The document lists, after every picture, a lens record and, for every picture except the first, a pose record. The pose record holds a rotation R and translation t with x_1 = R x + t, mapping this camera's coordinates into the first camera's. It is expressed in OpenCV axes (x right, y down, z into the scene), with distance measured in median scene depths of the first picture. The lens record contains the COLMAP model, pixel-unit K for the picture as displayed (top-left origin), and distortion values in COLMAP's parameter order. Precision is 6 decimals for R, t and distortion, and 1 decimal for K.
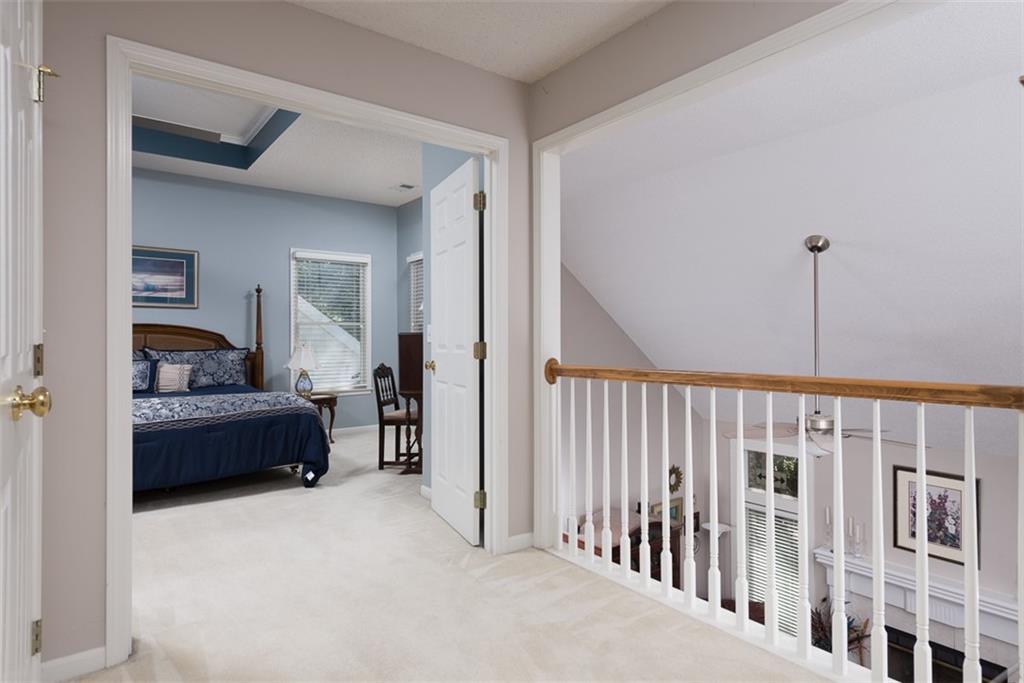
lens RADIAL K [[575.8, 0, 512.0], [0, 575.8, 341.5], [0, 0, 1]] dist [0.000017, -0.000001]
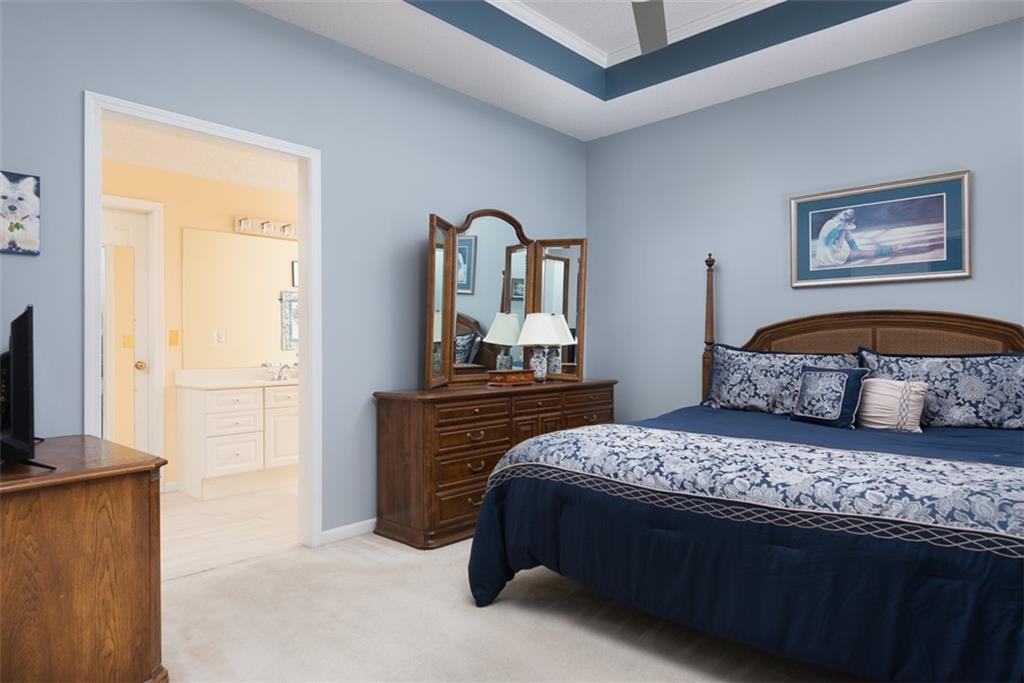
lens RADIAL K [[613.0, 0, 512.0], [0, 613.0, 341.5], [0, 0, 1]] dist [0.001158, -0.000135]
pose [[0.186369, -0.000670, -0.982480, -0.067914], [0.003536, 0.999994, -0.000011, 0.000766], [0.982474, -0.003472, 0.186370, 0.501922]]
